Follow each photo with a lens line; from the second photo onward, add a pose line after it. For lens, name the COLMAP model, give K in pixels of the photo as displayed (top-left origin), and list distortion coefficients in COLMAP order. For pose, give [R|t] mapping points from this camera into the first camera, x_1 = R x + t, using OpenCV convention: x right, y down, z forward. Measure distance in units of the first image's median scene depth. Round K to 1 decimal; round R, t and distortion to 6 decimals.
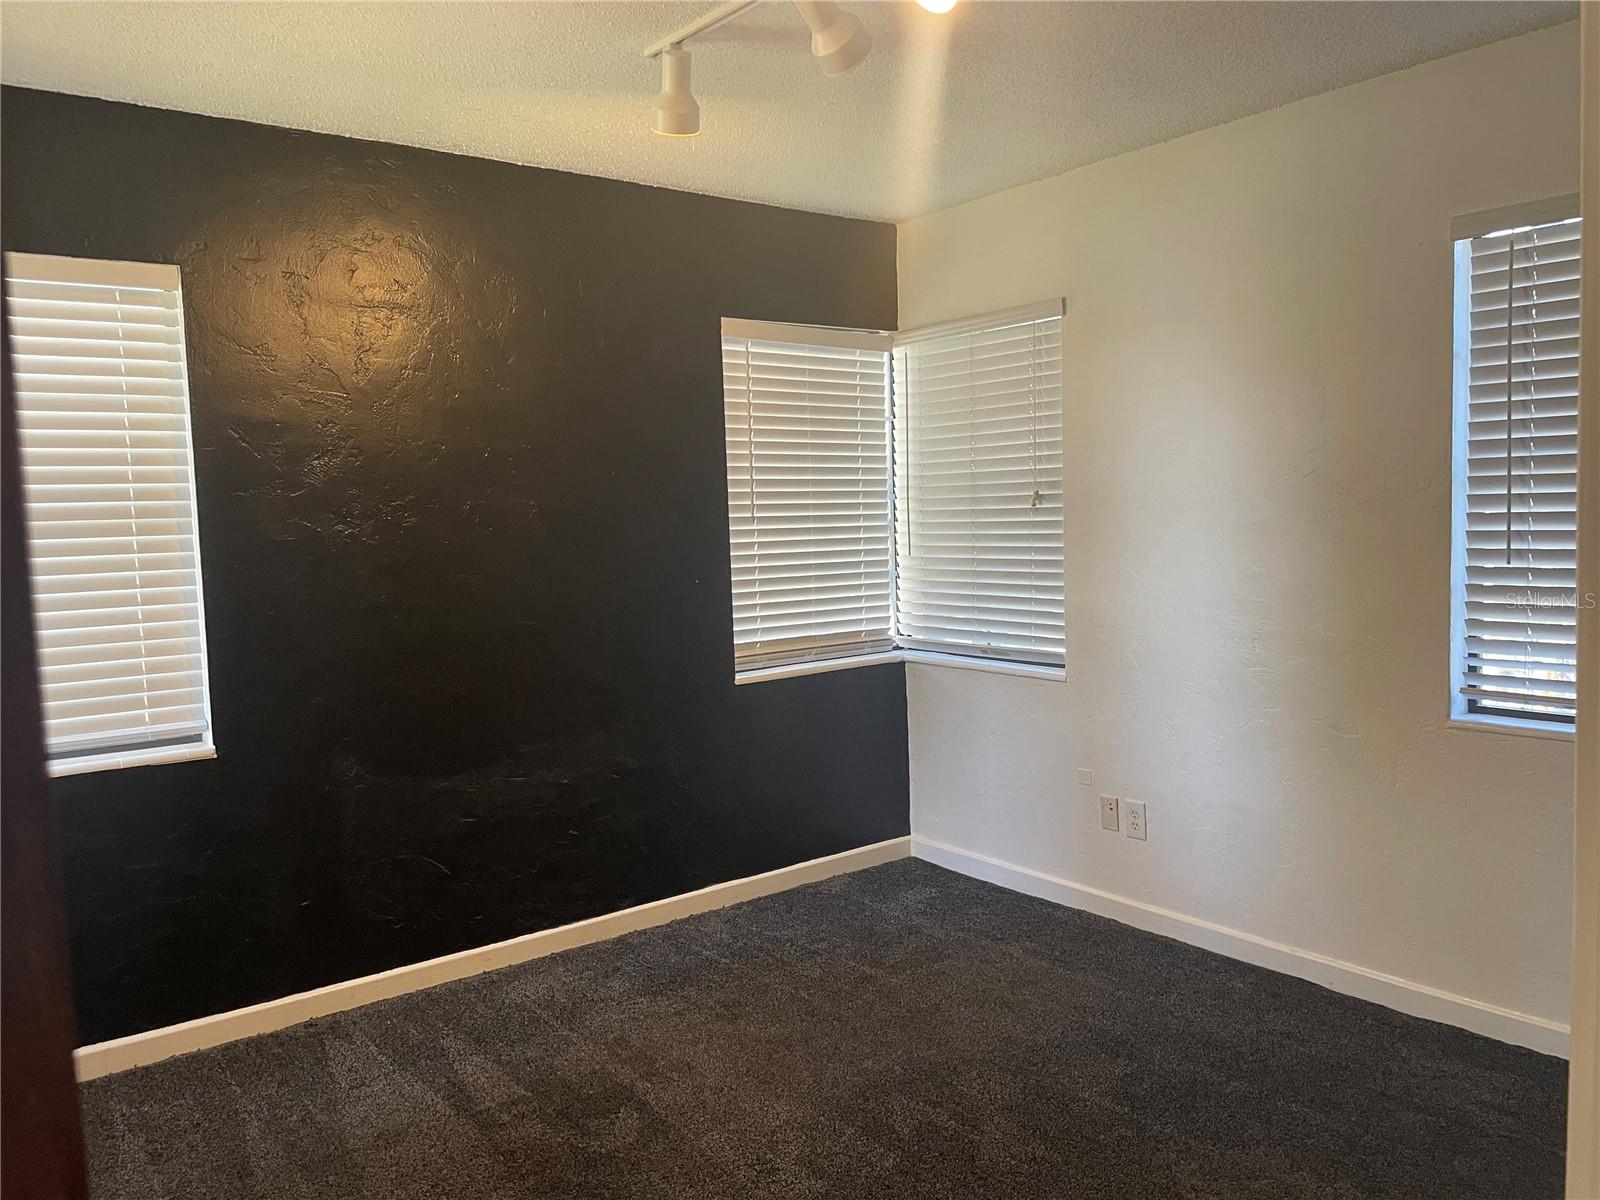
lens RADIAL K [[1201.3, 0, 800.9], [0, 1201.3, 596.8], [0, 0, 1]] dist [0.080714, -0.094861]
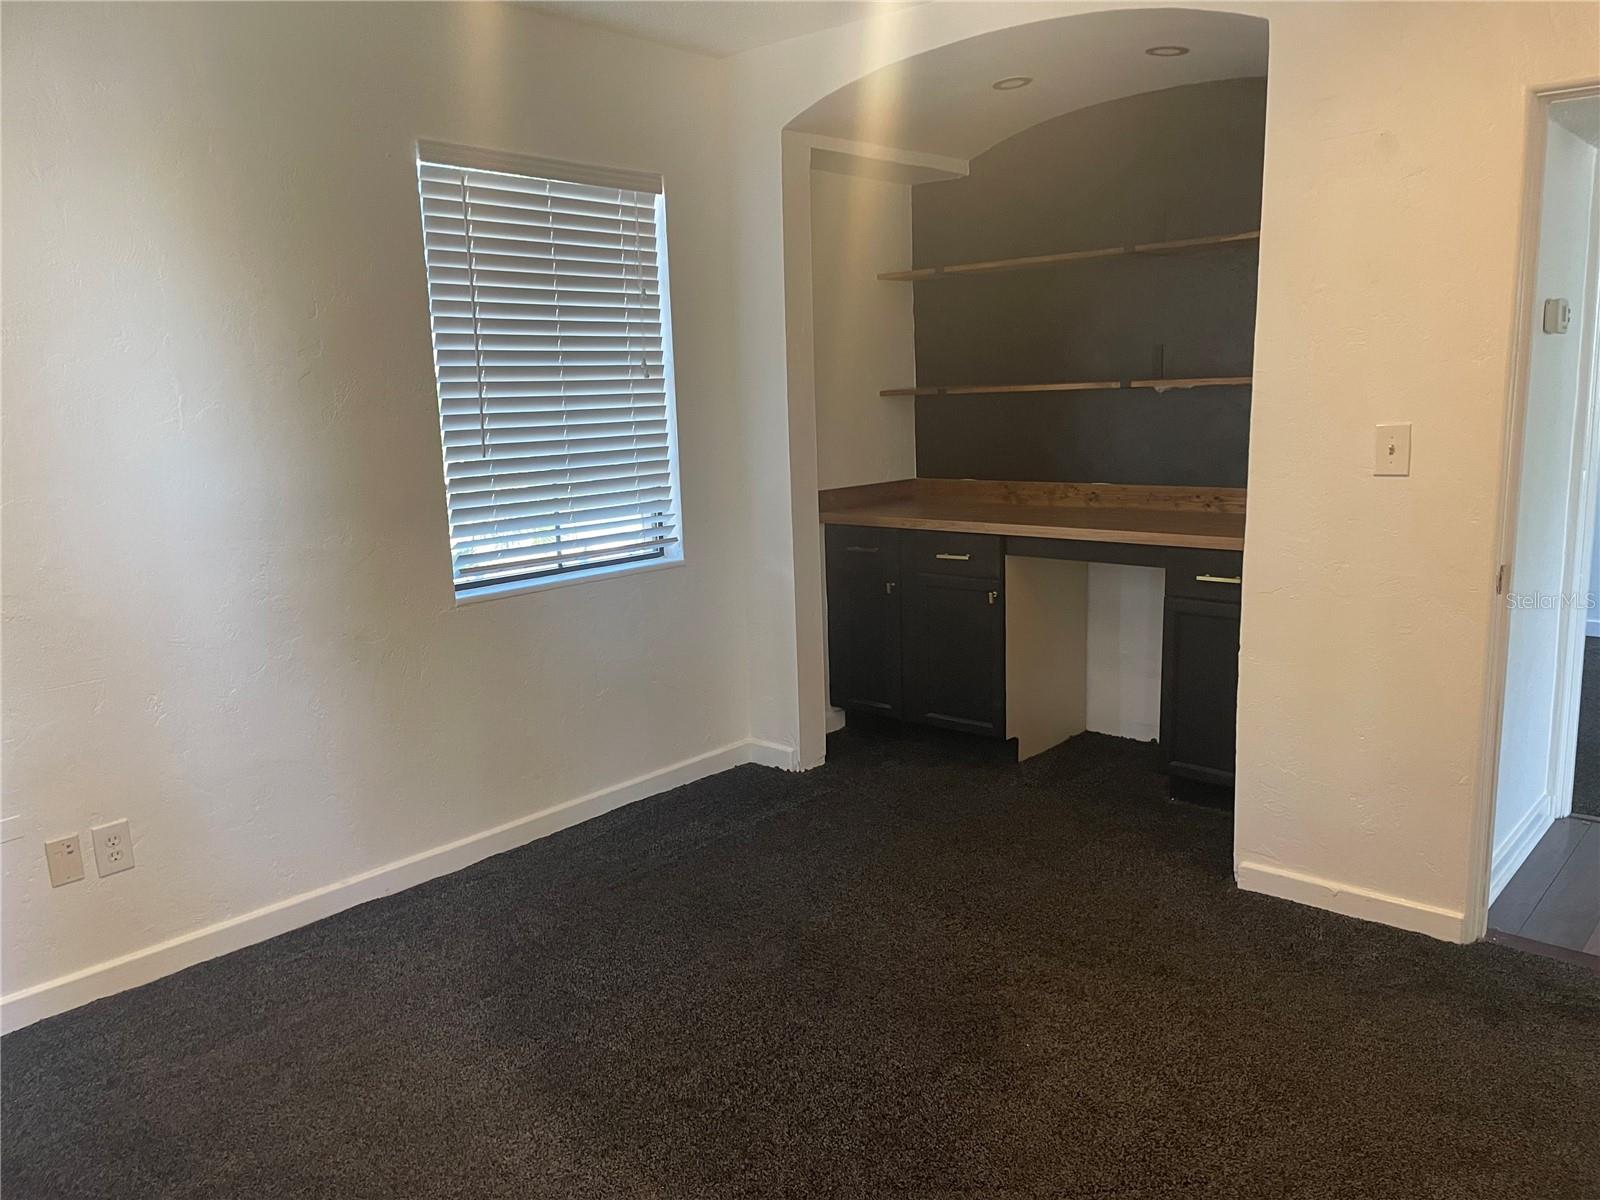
lens RADIAL K [[1201.3, 0, 801.5], [0, 1201.3, 602.8], [0, 0, 1]] dist [0.080714, -0.094861]
pose [[-0.184711, -0.137747, 0.973092, -0.638794], [0.112158, 0.980706, 0.160115, -0.041336], [-0.976372, 0.138715, -0.165698, 0.896841]]
